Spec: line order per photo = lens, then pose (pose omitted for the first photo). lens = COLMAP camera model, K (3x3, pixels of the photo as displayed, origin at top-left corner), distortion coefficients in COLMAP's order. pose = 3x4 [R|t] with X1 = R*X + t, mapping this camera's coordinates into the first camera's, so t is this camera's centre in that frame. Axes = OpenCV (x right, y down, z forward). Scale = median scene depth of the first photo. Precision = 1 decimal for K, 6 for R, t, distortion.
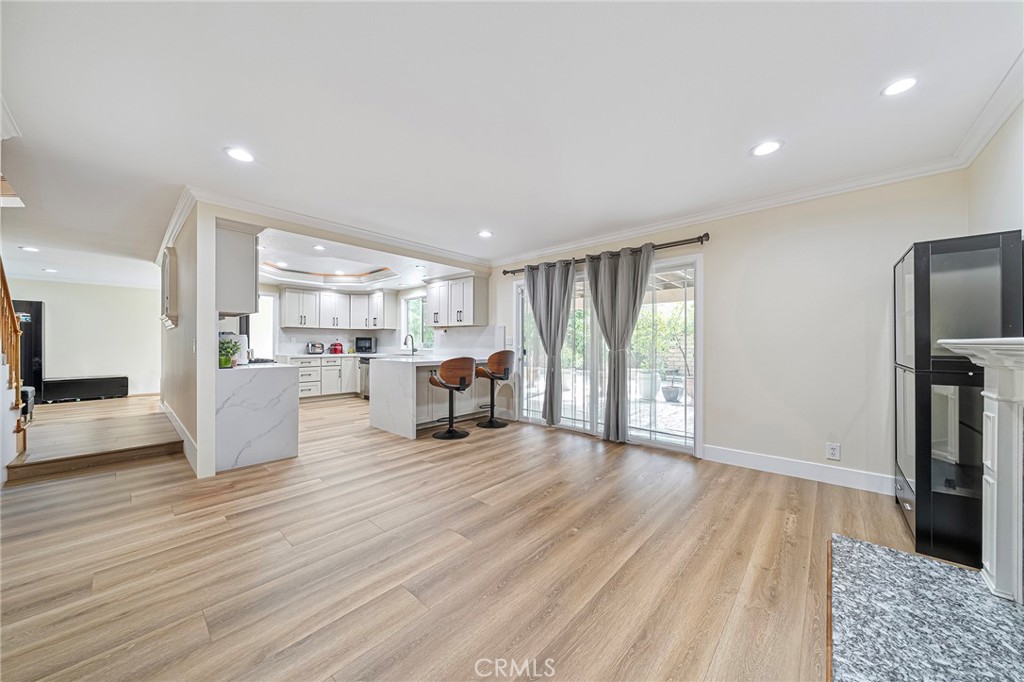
lens RADIAL K [[358.9, 0, 507.5], [0, 358.9, 340.3], [0, 0, 1]] dist [-0.006287, -0.000260]
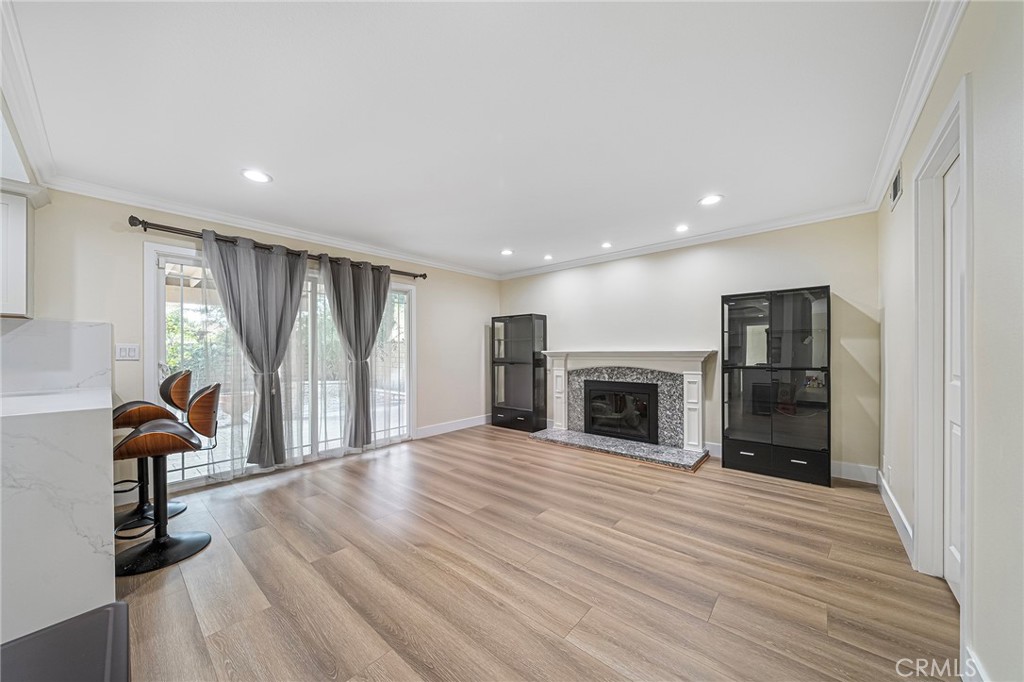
lens RADIAL K [[358.9, 0, 512.2], [0, 358.9, 346.4], [0, 0, 1]] dist [-0.006287, -0.000260]
pose [[-0.038890, 0.010608, 0.999187, -0.470317], [0.001229, 0.999943, -0.010568, -0.001582], [-0.999243, 0.000817, -0.038900, 0.404168]]
